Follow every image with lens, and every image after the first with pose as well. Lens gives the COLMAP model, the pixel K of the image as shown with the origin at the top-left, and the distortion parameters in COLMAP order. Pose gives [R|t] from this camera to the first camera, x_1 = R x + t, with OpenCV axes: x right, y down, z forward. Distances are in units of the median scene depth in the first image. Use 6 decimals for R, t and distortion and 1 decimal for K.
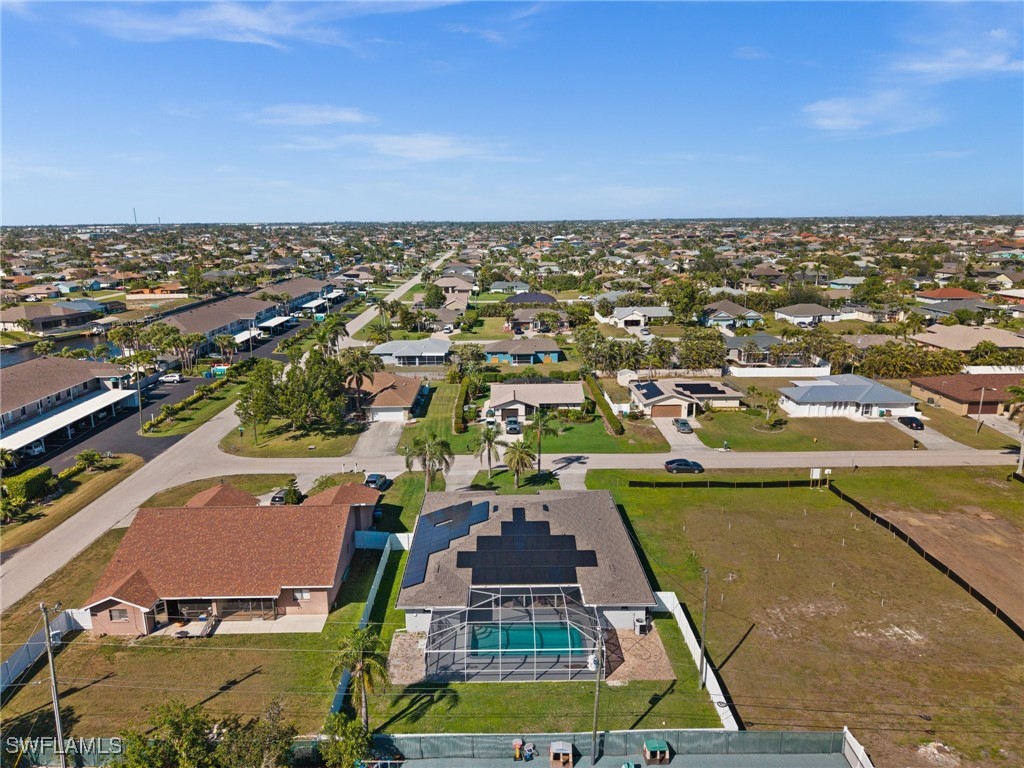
lens RADIAL K [[725.5, 0, 512.0], [0, 725.5, 384.0], [0, 0, 1]] dist [0.005828, 0.000003]
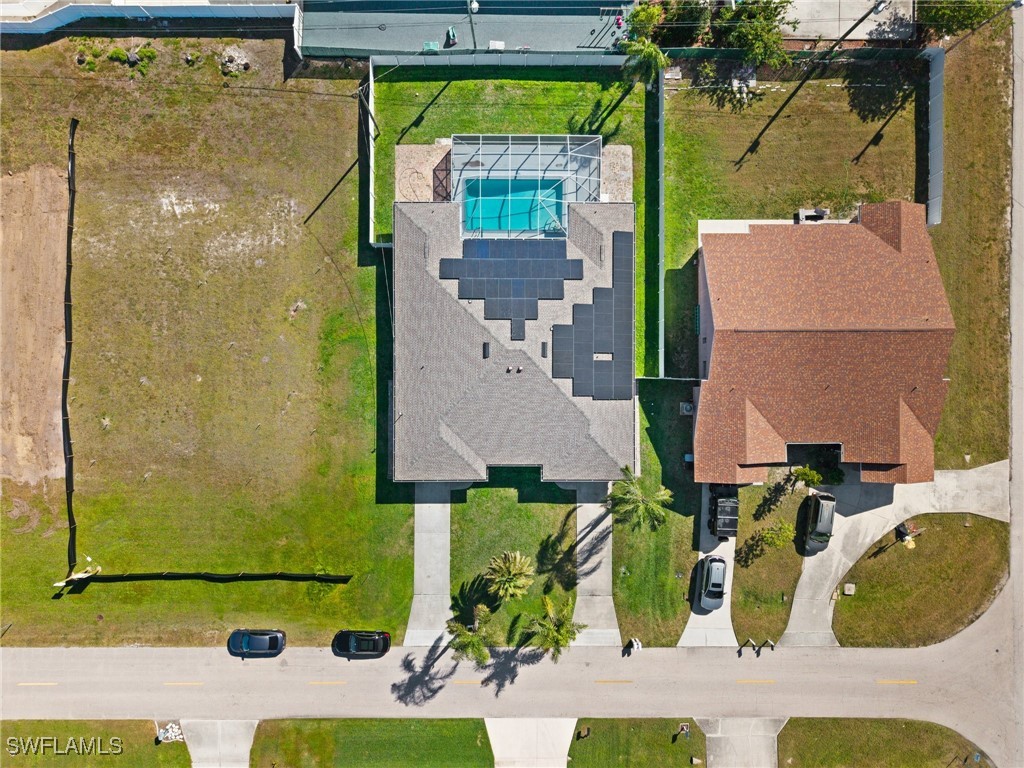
lens RADIAL K [[725.5, 0, 512.0], [0, 725.5, 384.0], [0, 0, 1]] dist [0.005828, 0.000003]
pose [[-0.999724, -0.023417, -0.001771, 0.016582], [0.003024, -0.203134, 0.979146, -0.699091], [-0.023288, 0.978871, 0.203149, 0.901225]]
